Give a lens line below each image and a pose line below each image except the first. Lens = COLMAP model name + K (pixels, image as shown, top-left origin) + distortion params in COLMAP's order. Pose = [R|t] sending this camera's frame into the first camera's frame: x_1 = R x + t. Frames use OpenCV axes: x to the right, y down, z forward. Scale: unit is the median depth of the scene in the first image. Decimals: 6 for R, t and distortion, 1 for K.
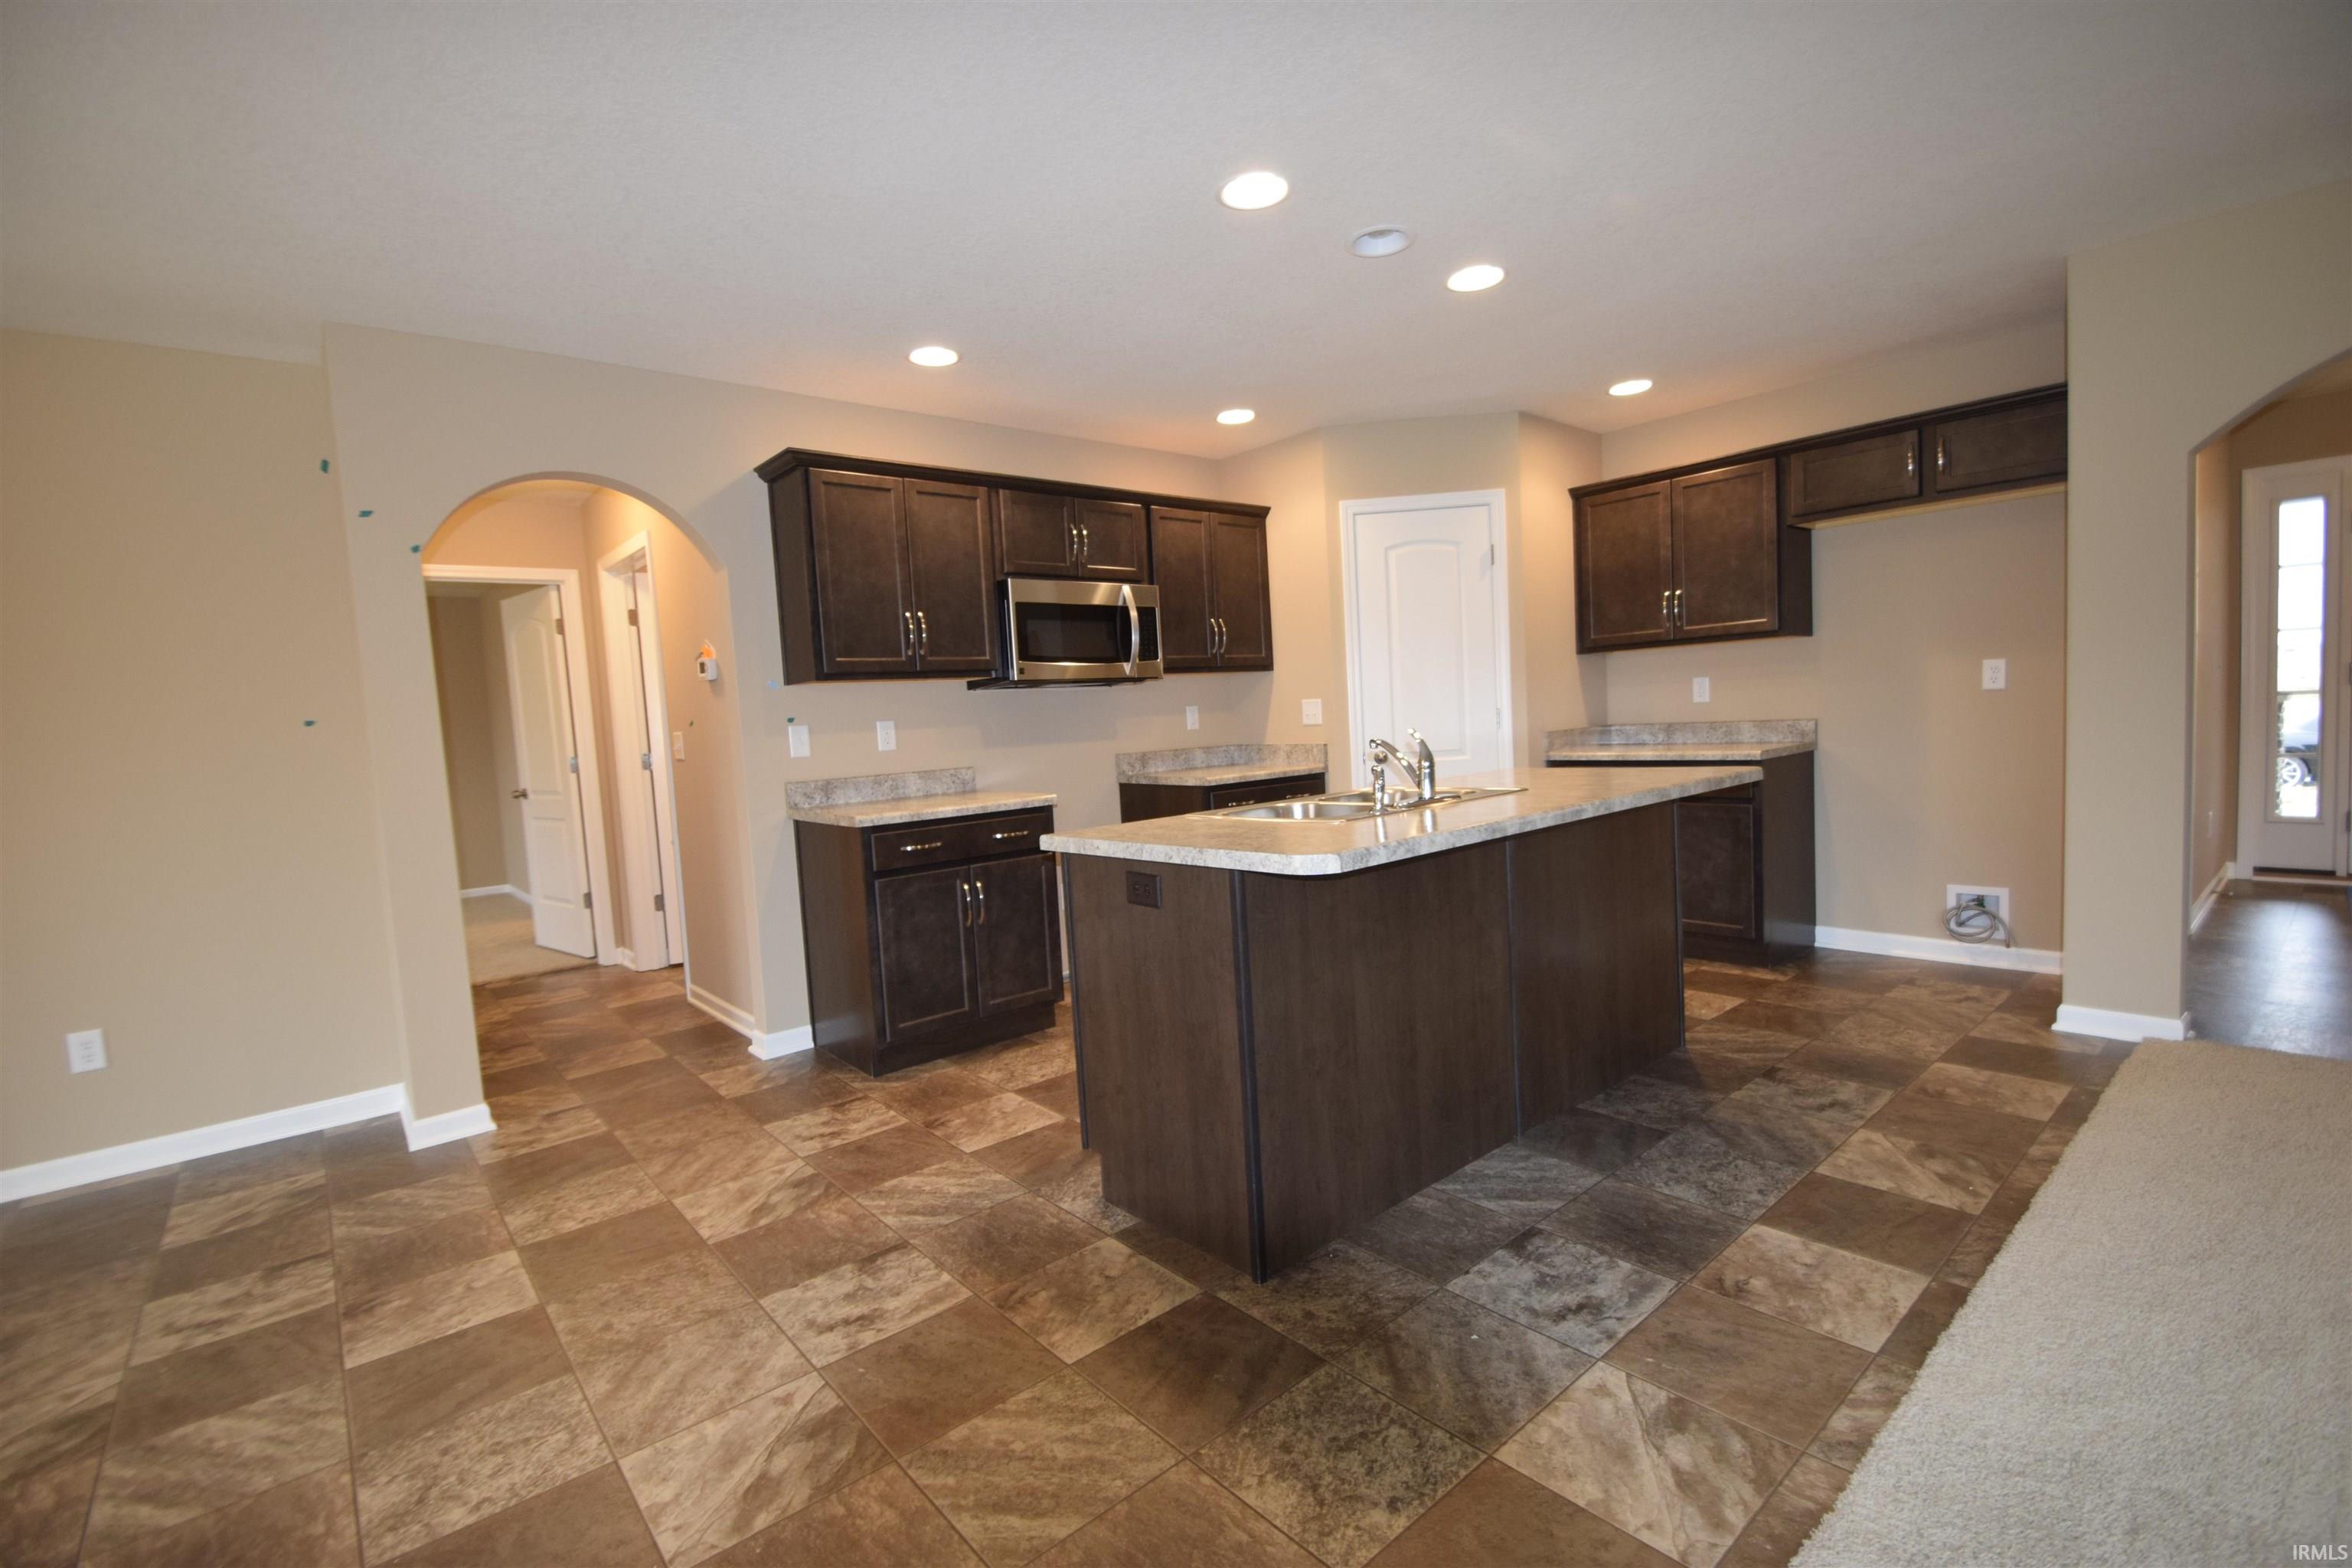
lens RADIAL K [[1042.3, 0, 1178.9], [0, 1042.3, 791.7], [0, 0, 1]] dist [-0.002022, -0.001051]
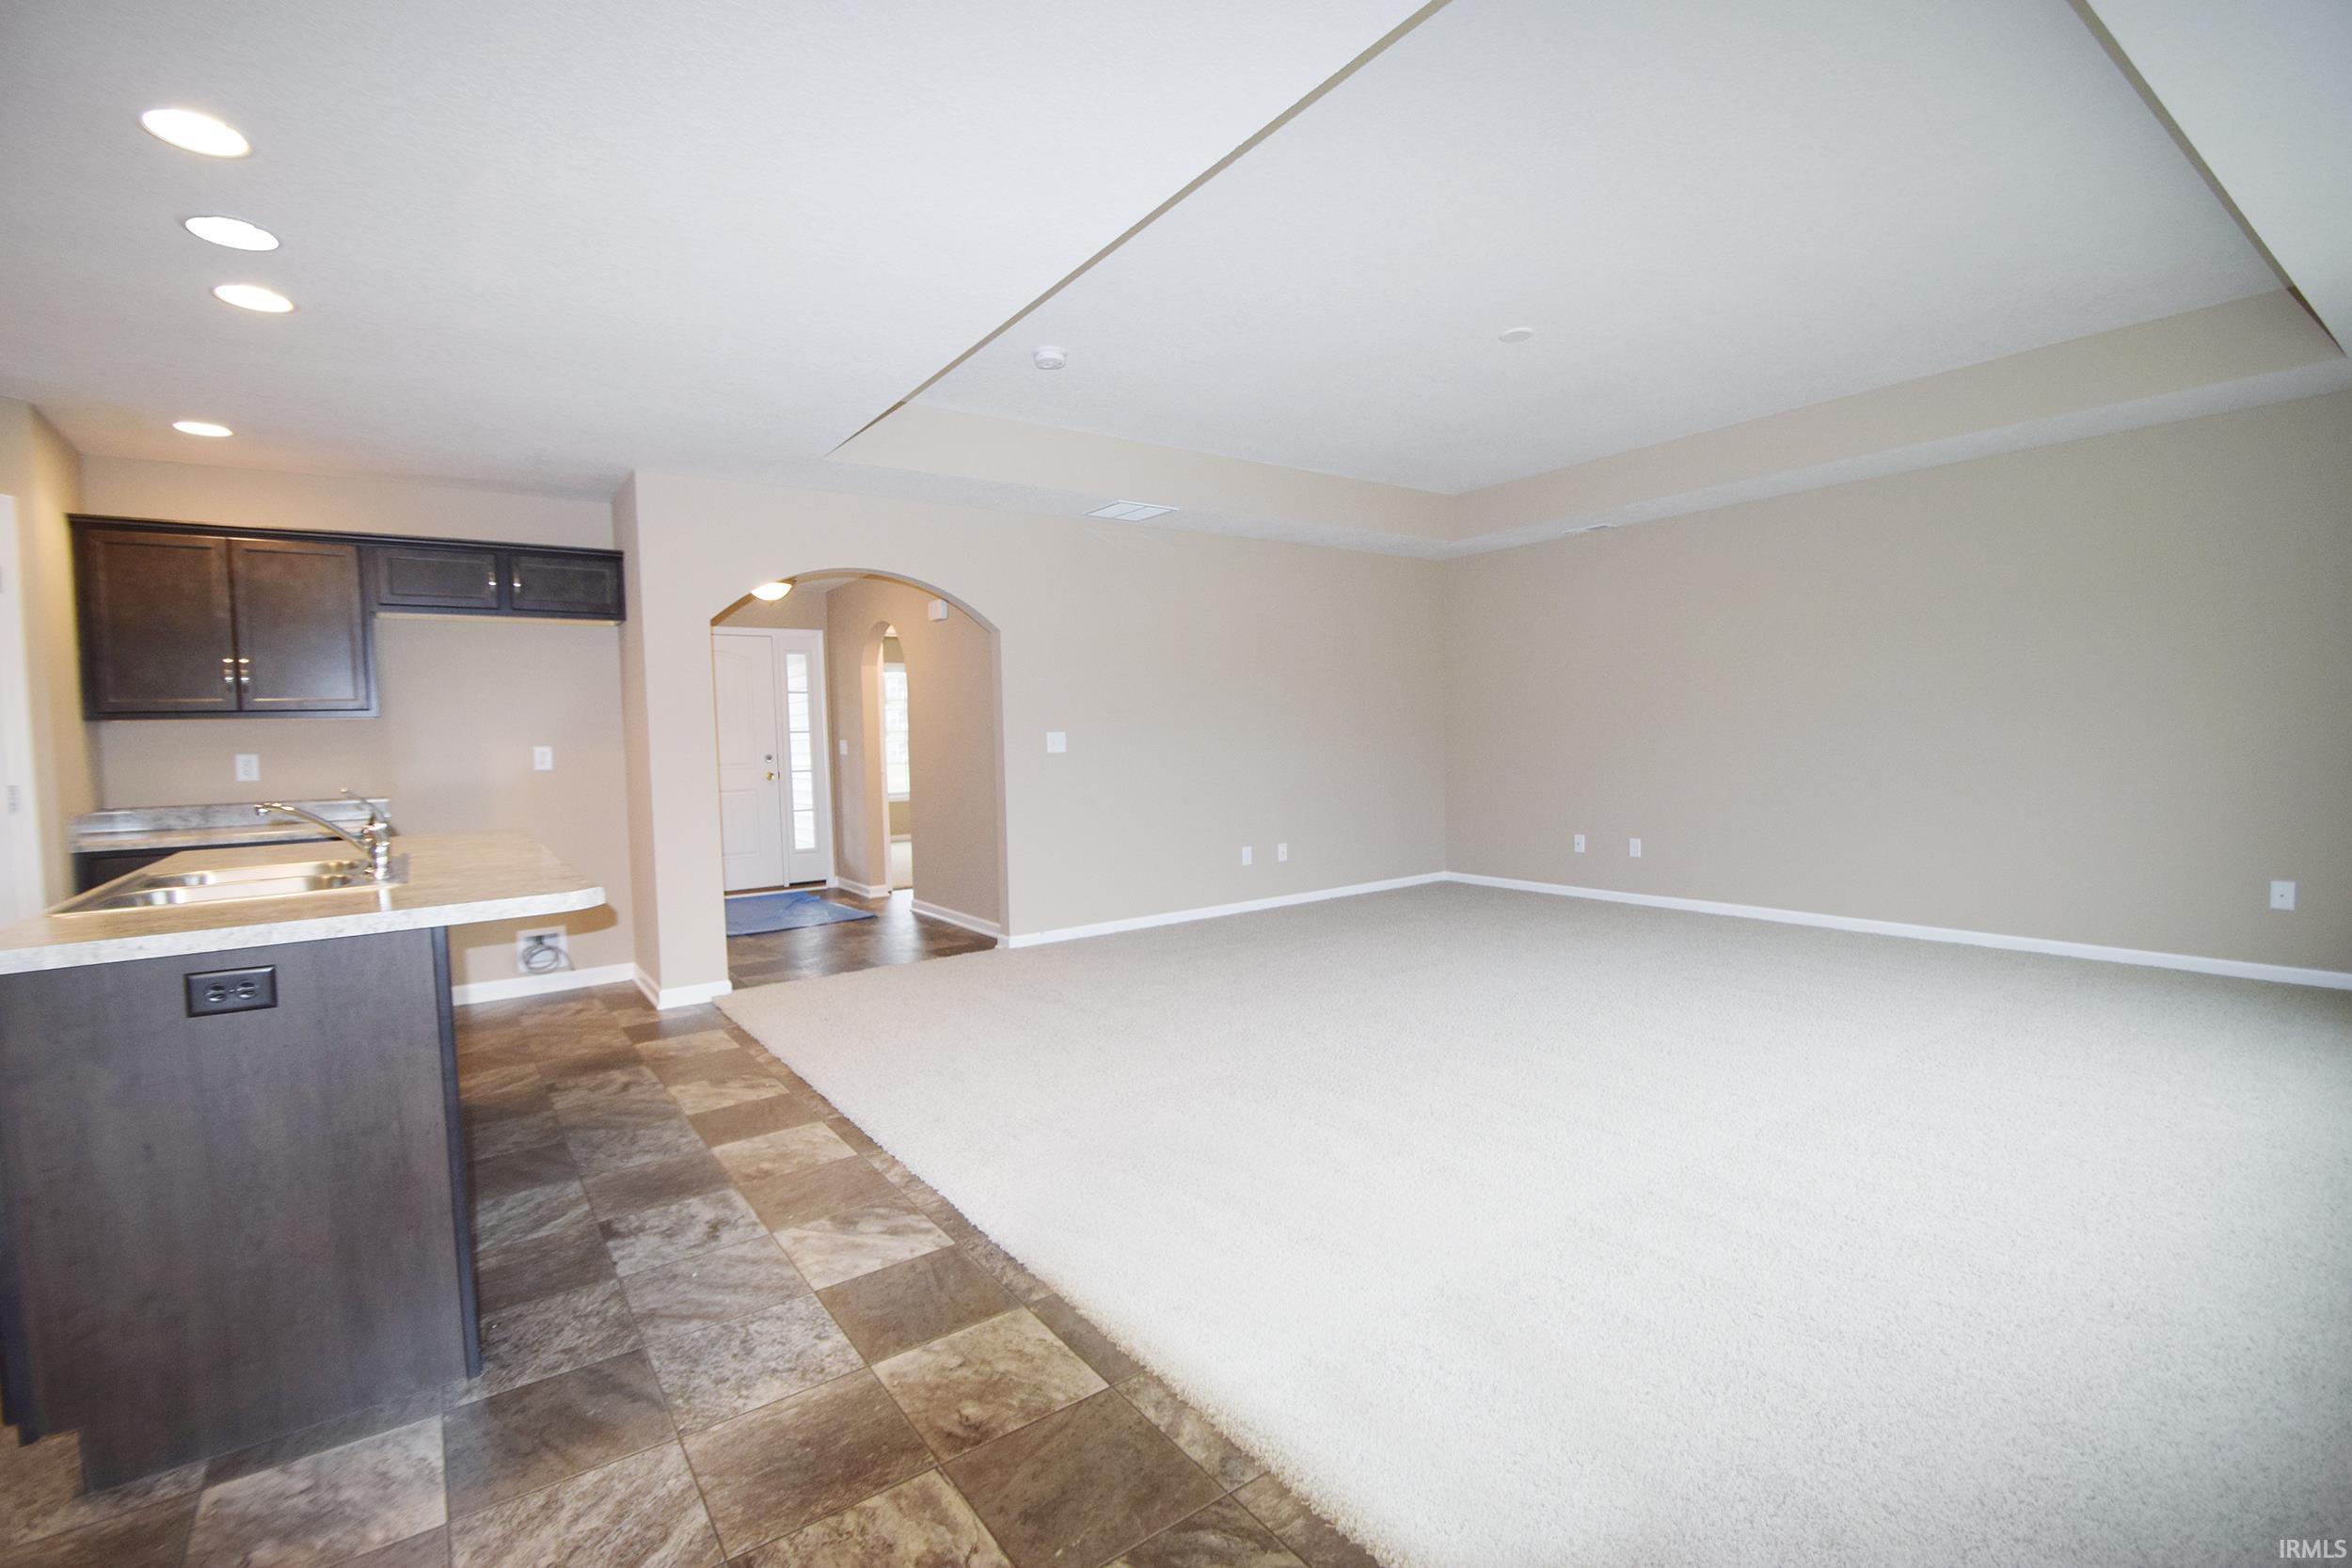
lens RADIAL K [[1042.2, 0, 1178.6], [0, 1042.2, 778.4], [0, 0, 1]] dist [-0.002022, -0.001051]
pose [[0.084630, 0.009467, 0.996367, -0.702377], [0.099257, 0.994901, -0.017884, 0.019886], [-0.991456, 0.100410, 0.083259, 0.223165]]
